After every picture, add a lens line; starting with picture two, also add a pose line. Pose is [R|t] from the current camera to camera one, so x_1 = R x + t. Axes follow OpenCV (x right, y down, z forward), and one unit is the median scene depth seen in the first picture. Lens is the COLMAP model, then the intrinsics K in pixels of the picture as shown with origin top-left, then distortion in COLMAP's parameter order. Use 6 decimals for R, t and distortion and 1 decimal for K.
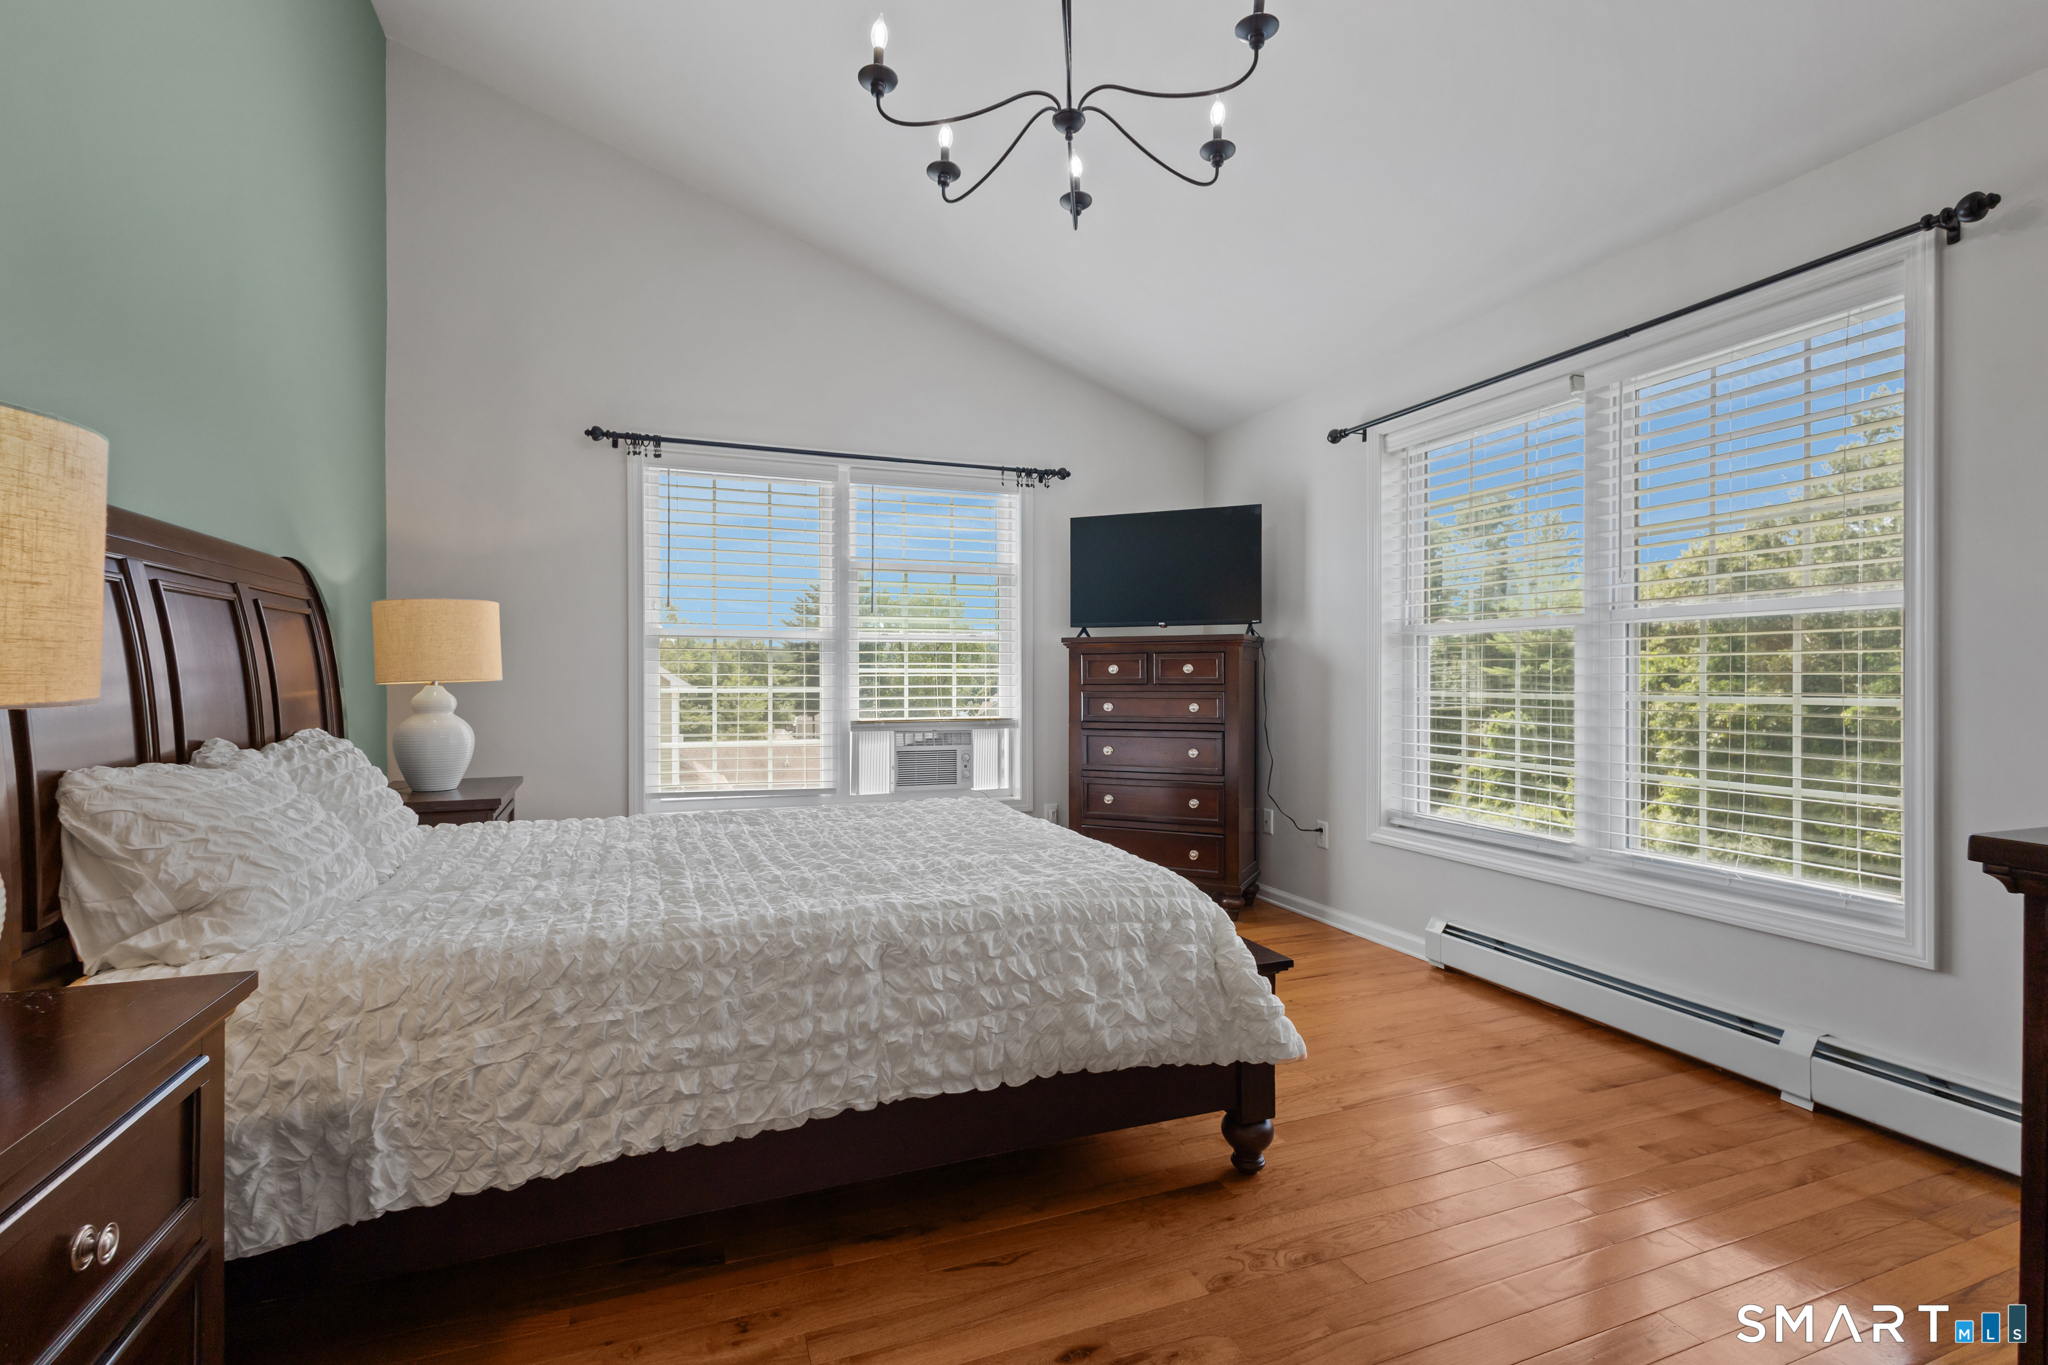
lens RADIAL K [[939.6, 0, 1036.0], [0, 939.6, 685.1], [0, 0, 1]] dist [0.006271, -0.001896]
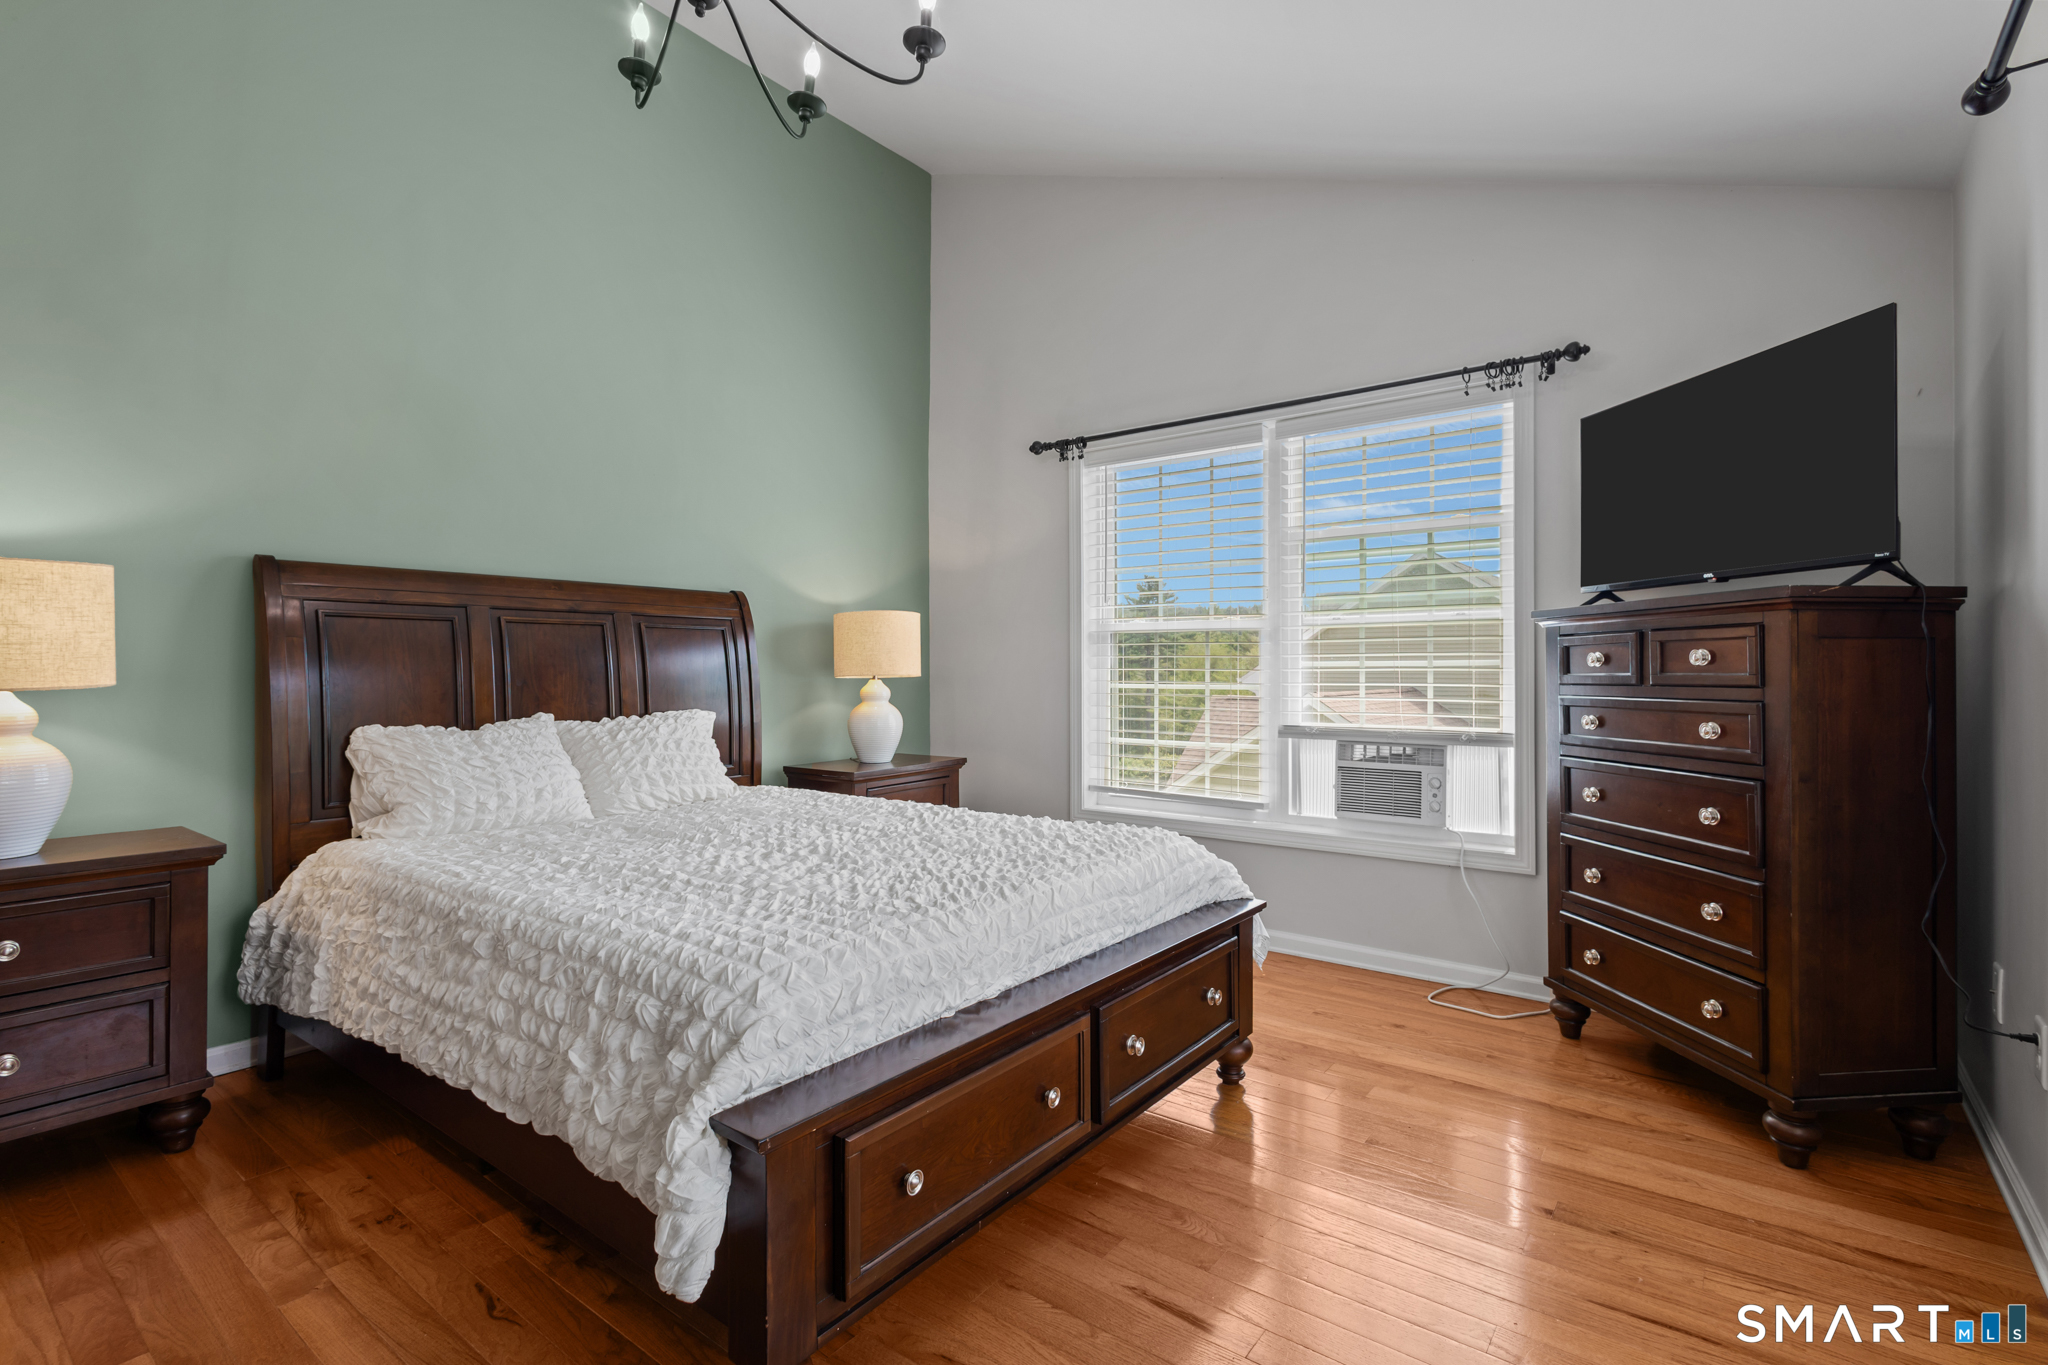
lens RADIAL K [[939.6, 0, 1034.2], [0, 939.6, 680.1], [0, 0, 1]] dist [0.006271, -0.001896]
pose [[0.524666, 0.006985, -0.851279, 0.411360], [-0.005302, 0.999974, 0.004938, -0.004767], [0.851291, 0.001922, 0.524690, 0.388578]]
